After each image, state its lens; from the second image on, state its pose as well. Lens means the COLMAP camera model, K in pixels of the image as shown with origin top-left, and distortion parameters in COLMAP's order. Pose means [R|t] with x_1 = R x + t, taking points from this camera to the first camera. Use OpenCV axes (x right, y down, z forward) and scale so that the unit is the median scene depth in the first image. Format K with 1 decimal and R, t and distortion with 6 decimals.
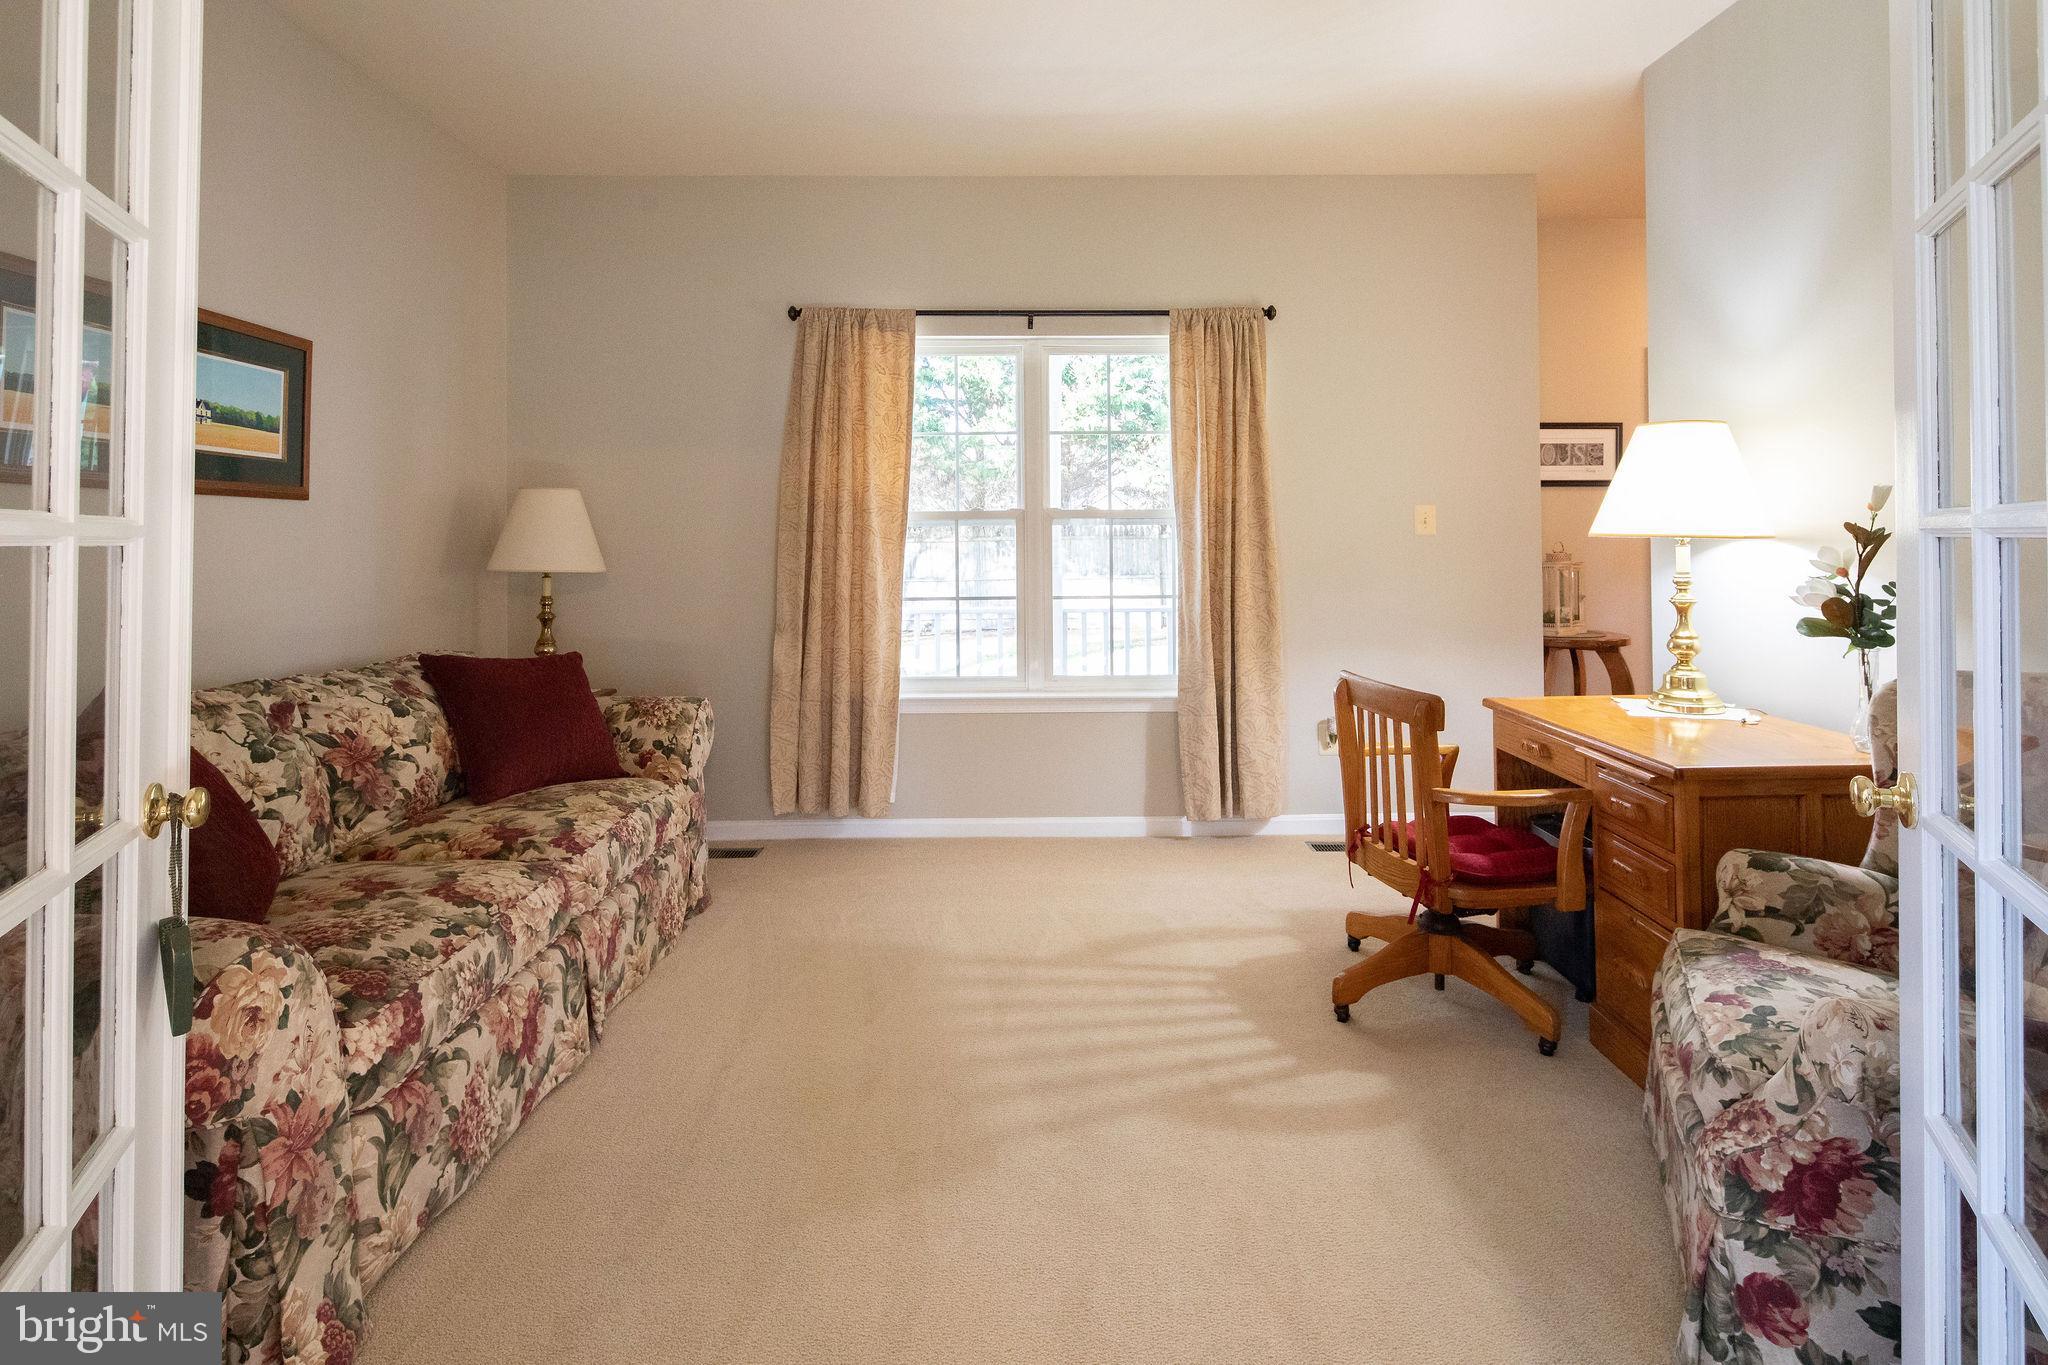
lens RADIAL K [[994.7, 0, 1021.8], [0, 994.7, 528.5], [0, 0, 1]] dist [0.005480, -0.001355]
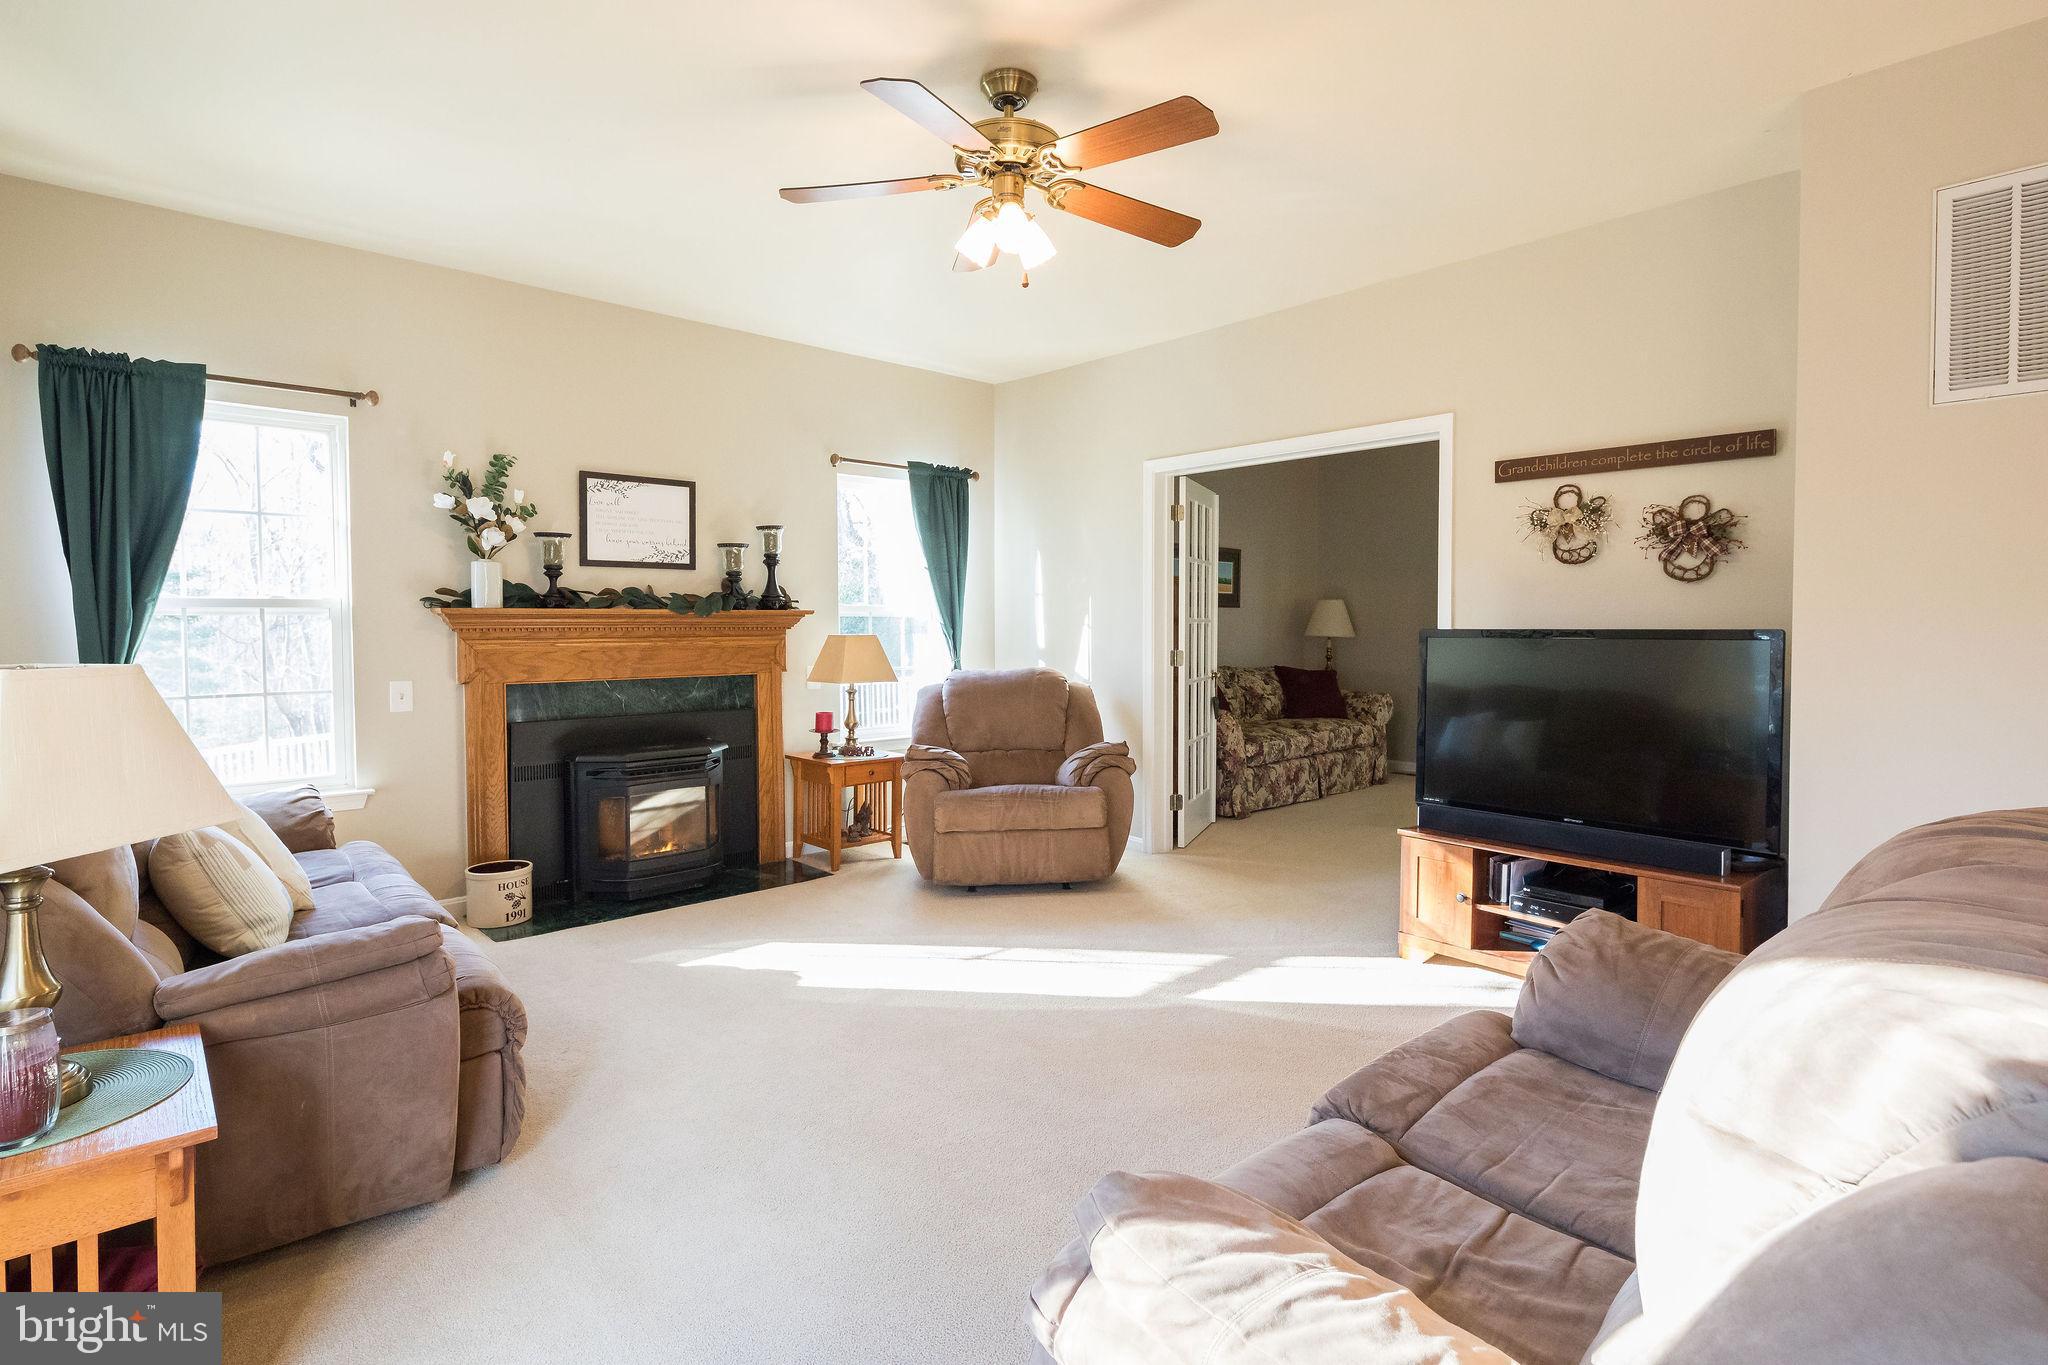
lens RADIAL K [[994.7, 0, 1031.7], [0, 994.7, 636.0], [0, 0, 1]] dist [0.005480, -0.001355]
pose [[0.669775, 0.015095, -0.742411, 1.068726], [0.007087, 0.999618, 0.026718, -0.031603], [0.742531, -0.023157, 0.669412, -1.442755]]
